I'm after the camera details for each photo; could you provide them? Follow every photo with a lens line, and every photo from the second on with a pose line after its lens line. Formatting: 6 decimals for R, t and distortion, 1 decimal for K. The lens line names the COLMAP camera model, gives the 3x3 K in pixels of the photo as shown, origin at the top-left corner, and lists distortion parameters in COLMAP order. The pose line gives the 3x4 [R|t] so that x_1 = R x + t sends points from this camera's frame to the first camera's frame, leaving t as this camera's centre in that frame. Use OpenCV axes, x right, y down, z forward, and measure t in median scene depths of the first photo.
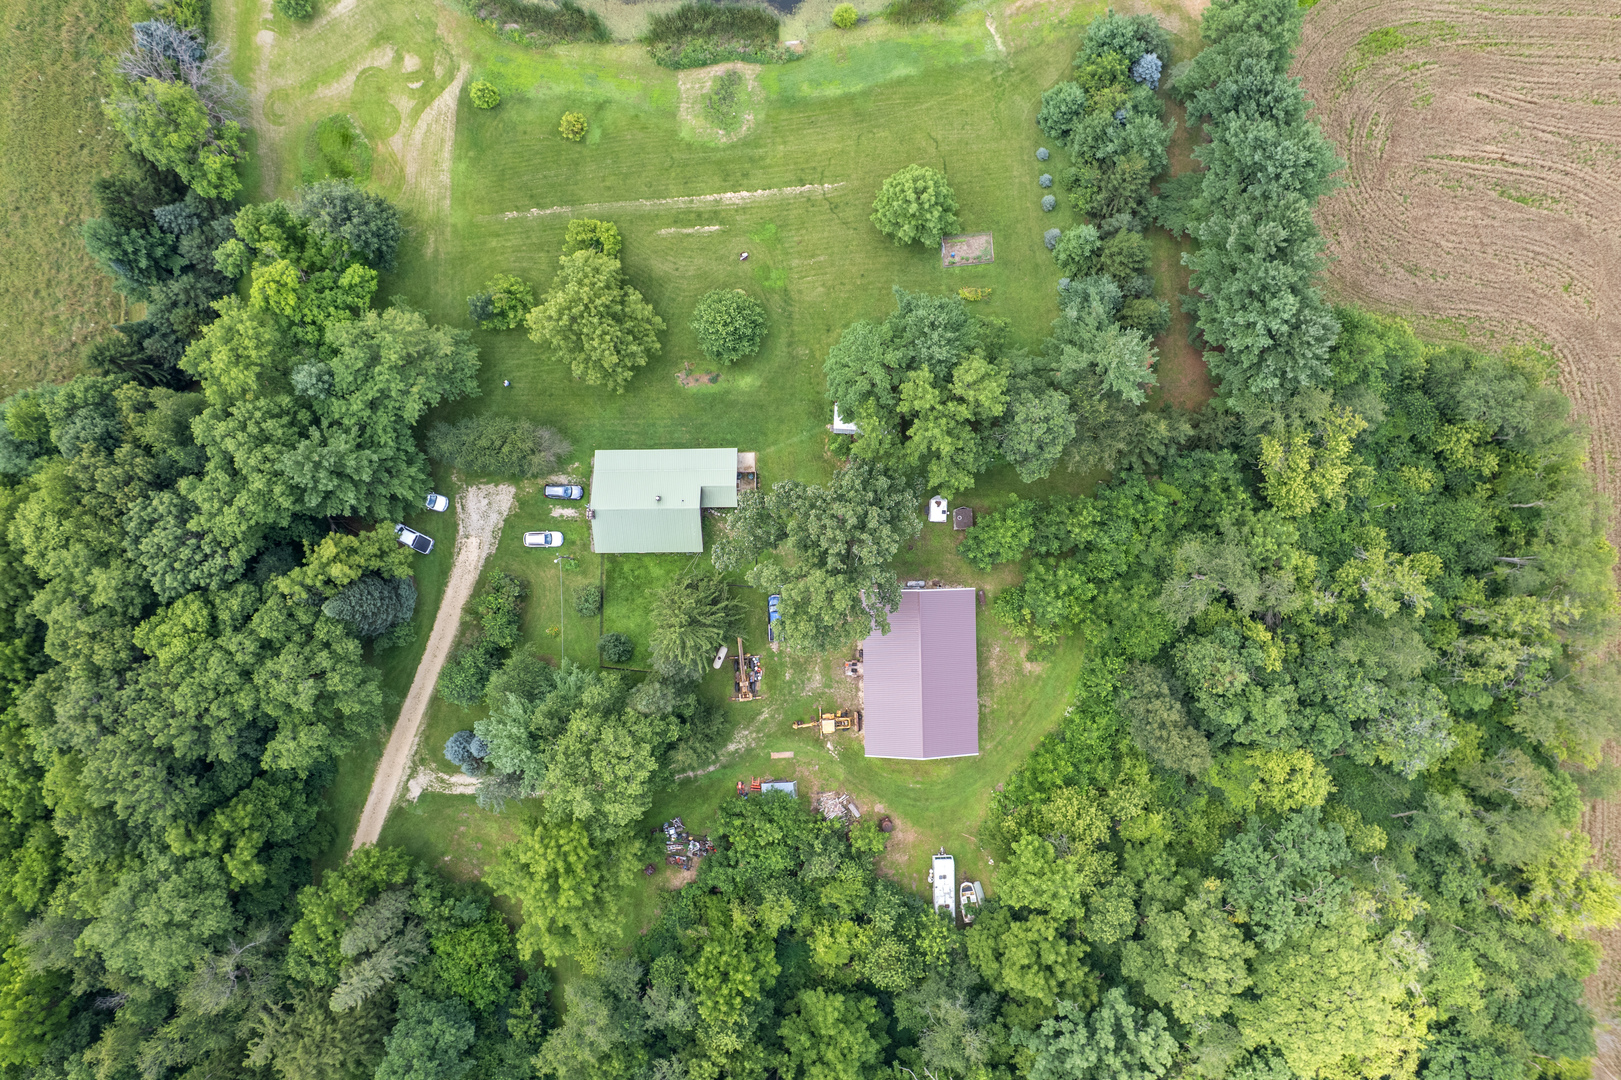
lens RADIAL K [[1043.9, 0, 824.5], [0, 1043.9, 536.6], [0, 0, 1]] dist [-0.029364, 0.001336]
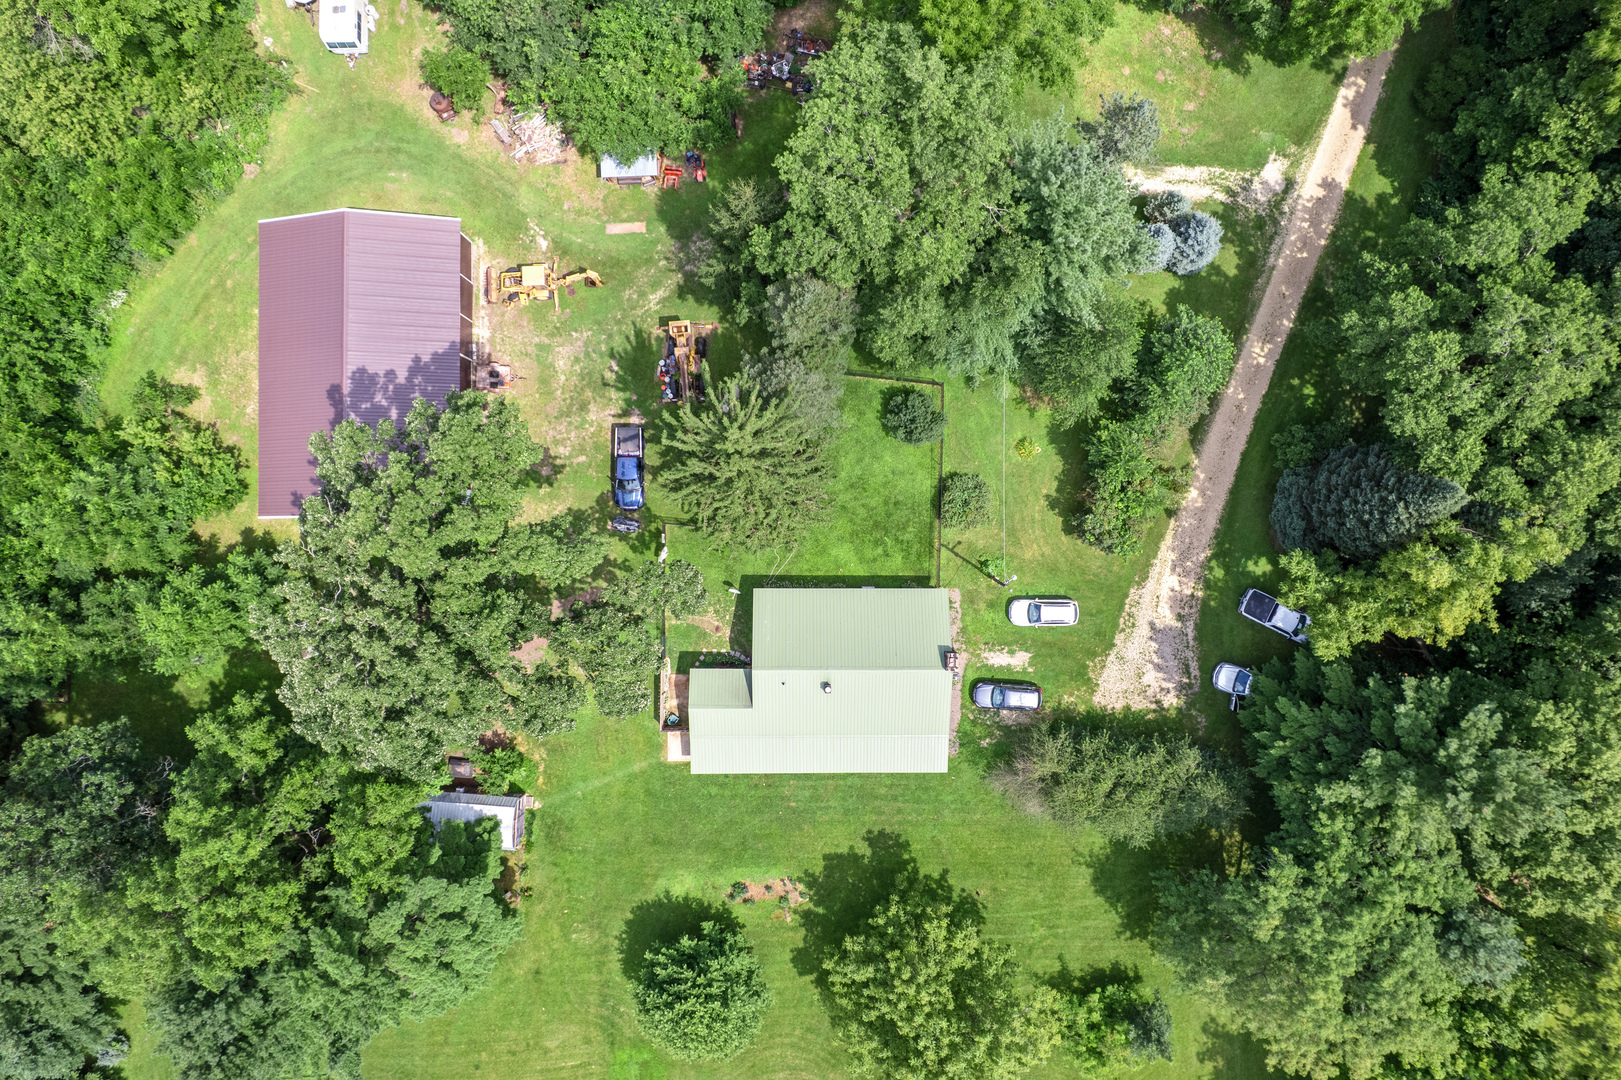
lens RADIAL K [[1043.9, 0, 824.2], [0, 1043.9, 533.8], [0, 0, 1]] dist [-0.029364, 0.001336]
pose [[-0.999788, -0.013988, 0.015088, -0.164684], [0.014286, -0.999702, 0.019808, 0.033575], [0.014807, 0.020020, 0.999690, 0.448291]]
